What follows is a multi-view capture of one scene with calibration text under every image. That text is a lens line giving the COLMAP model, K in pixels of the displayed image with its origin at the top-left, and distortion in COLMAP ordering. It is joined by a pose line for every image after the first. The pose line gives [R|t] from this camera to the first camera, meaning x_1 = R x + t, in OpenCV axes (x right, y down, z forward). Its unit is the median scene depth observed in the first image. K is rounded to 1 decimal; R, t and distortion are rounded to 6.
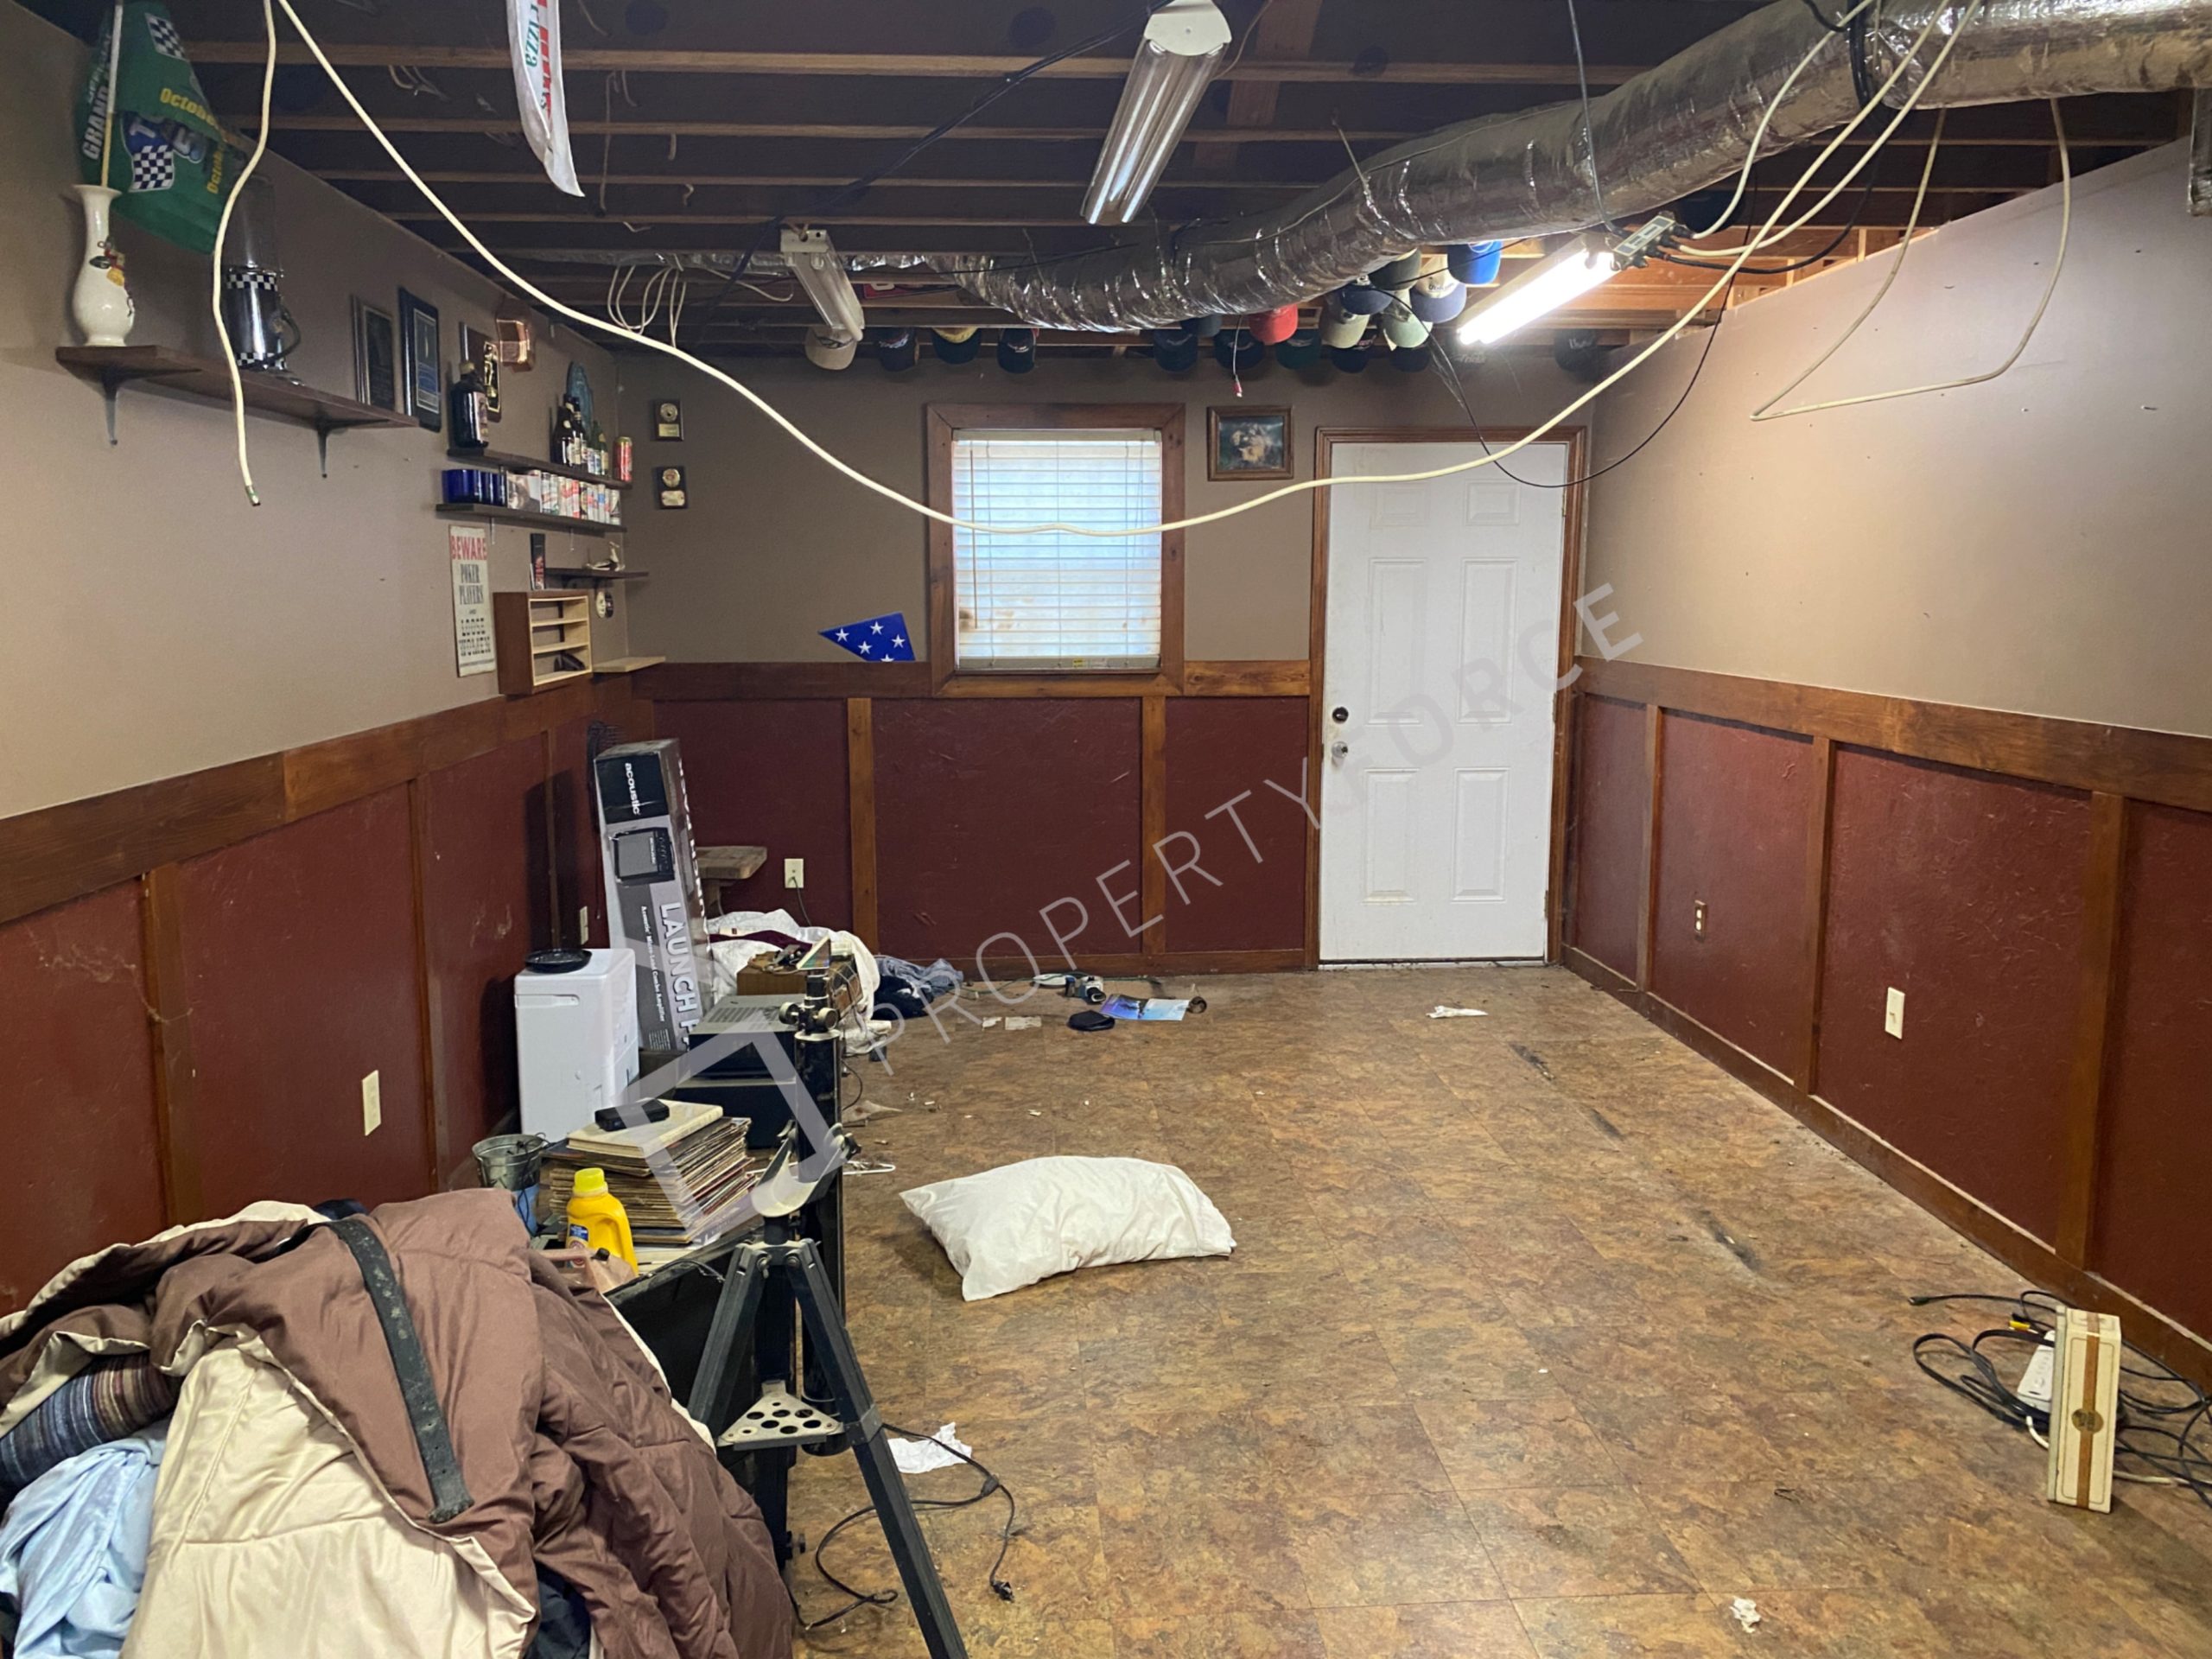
lens RADIAL K [[1690.7, 0, 1108.4], [0, 1690.7, 820.8], [0, 0, 1]] dist [0.002989, 0.003585]
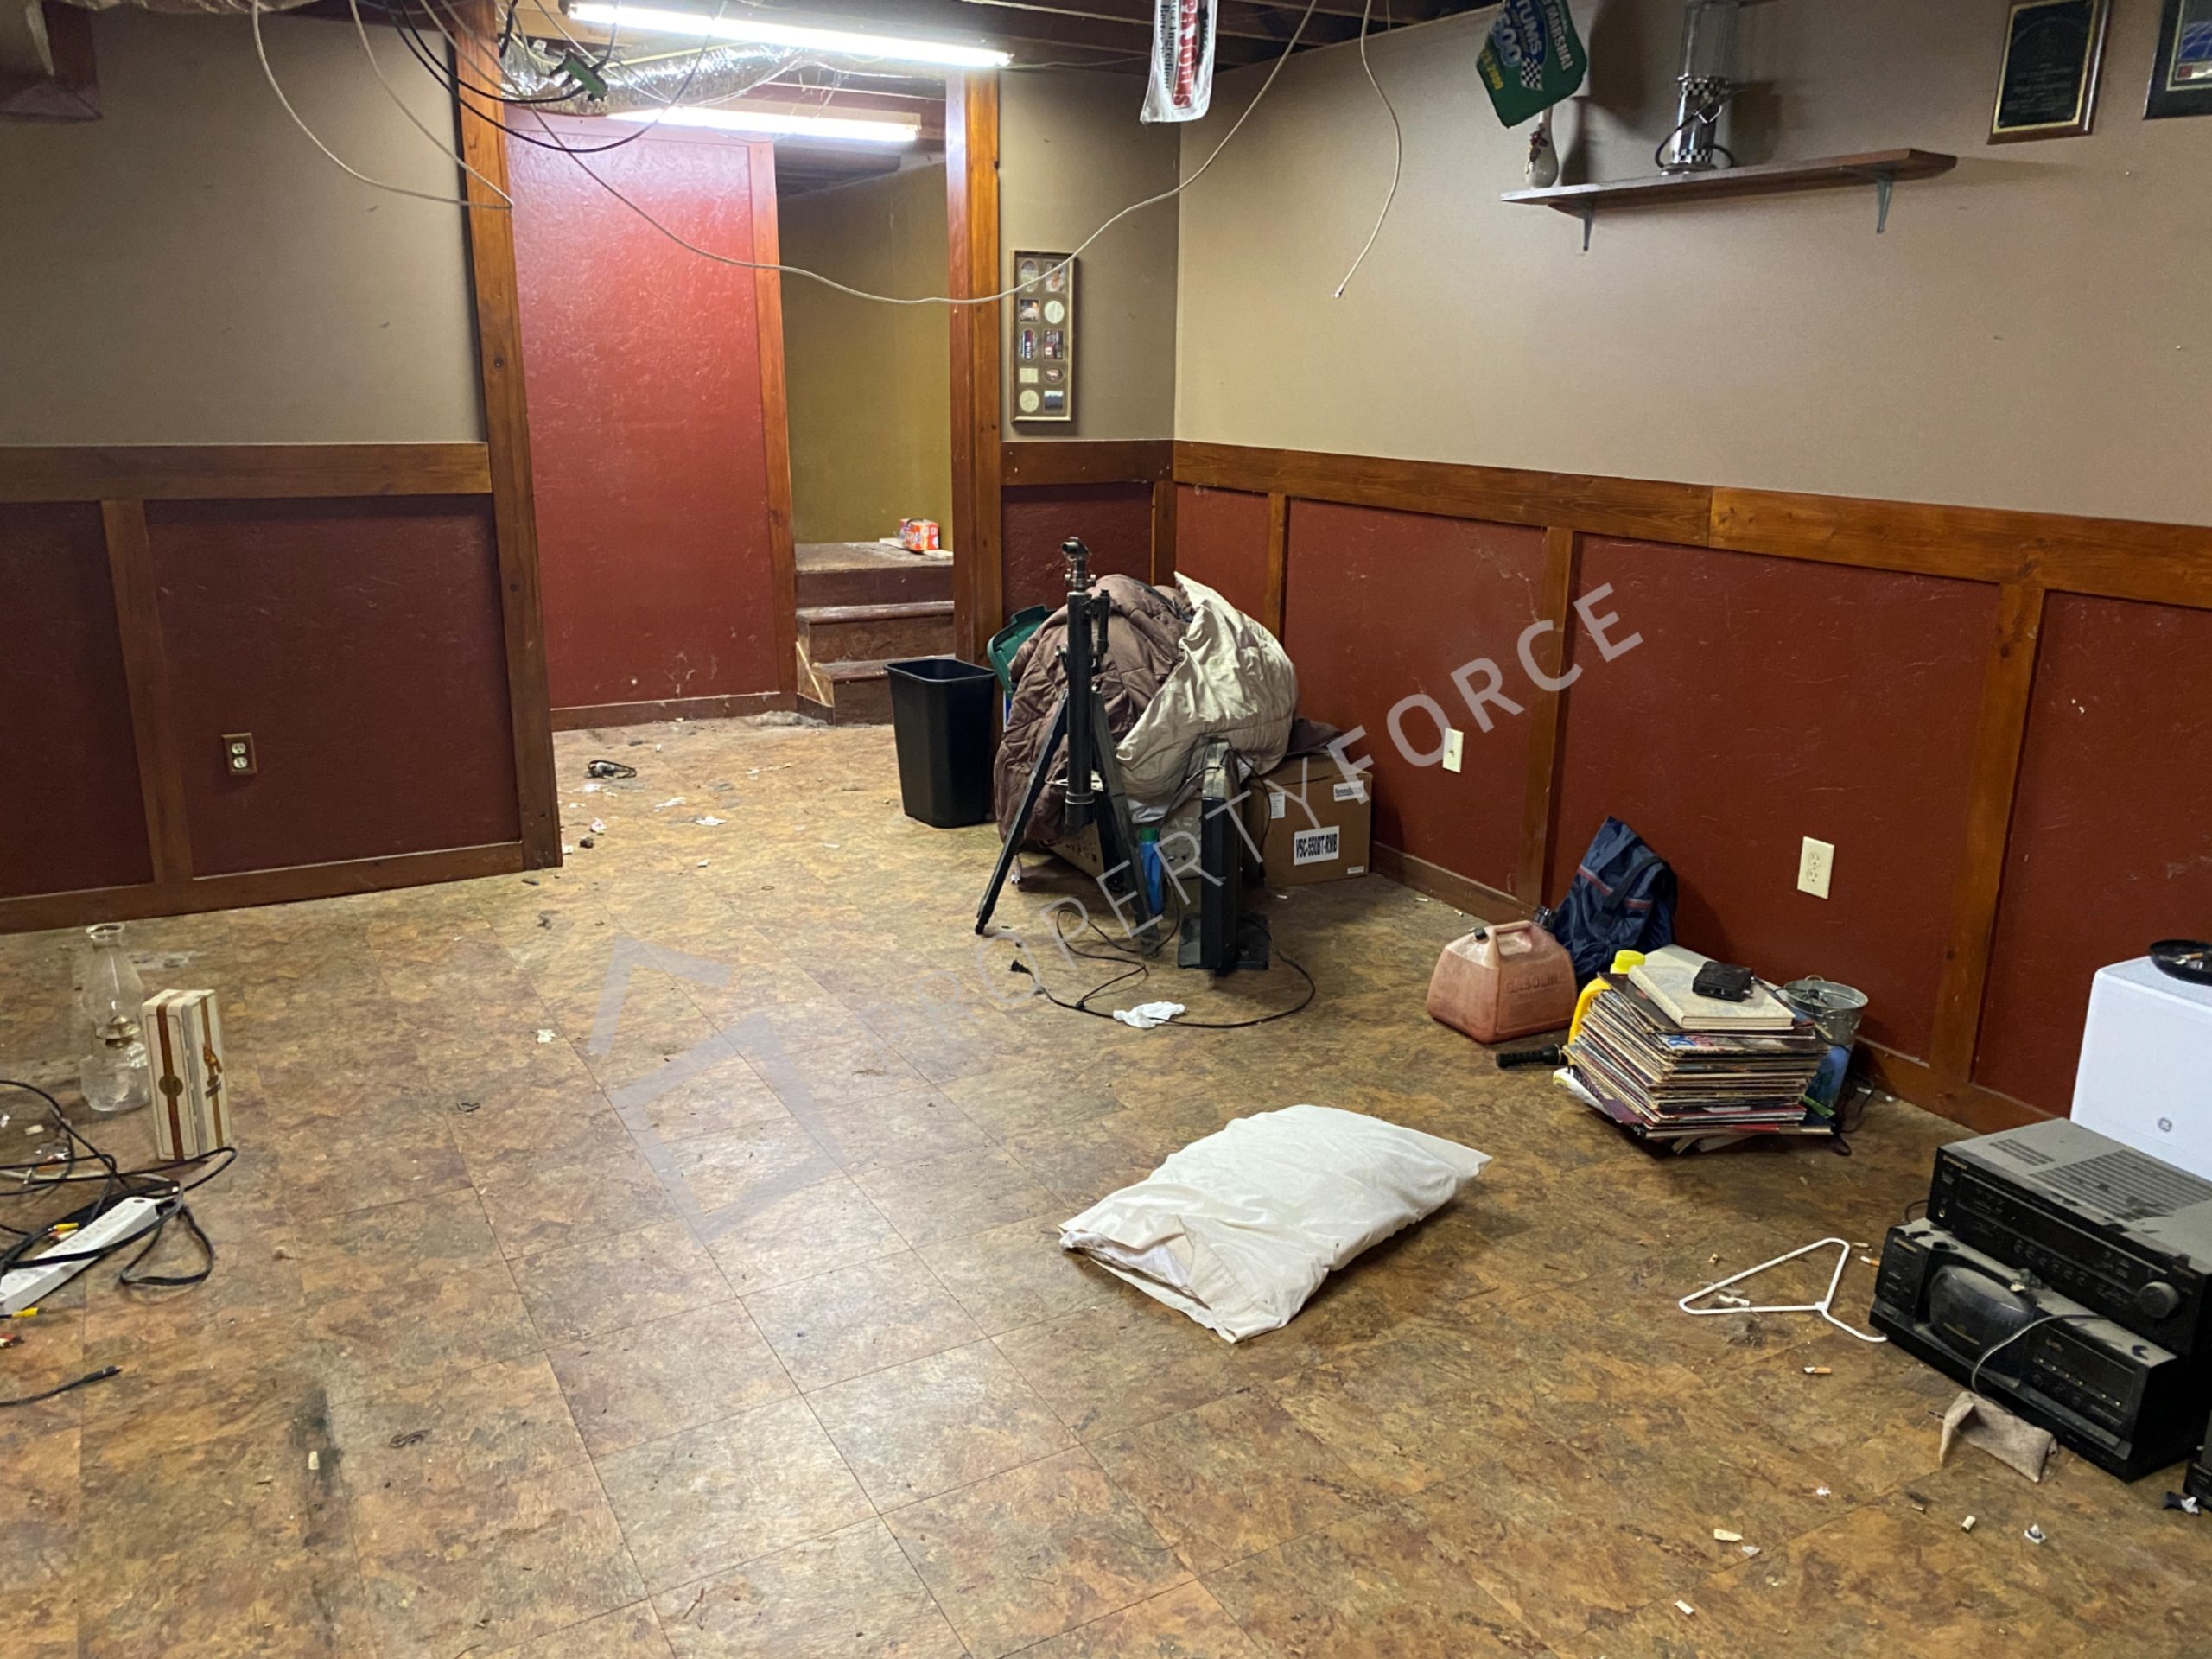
lens RADIAL K [[1690.7, 0, 1108.4], [0, 1690.7, 820.8], [0, 0, 1]] dist [0.002989, 0.003585]
pose [[-0.903709, 0.102279, -0.415752, 0.386945], [-0.075128, 0.918100, 0.389164, -0.234851], [0.421505, 0.382926, -0.822011, 1.724995]]
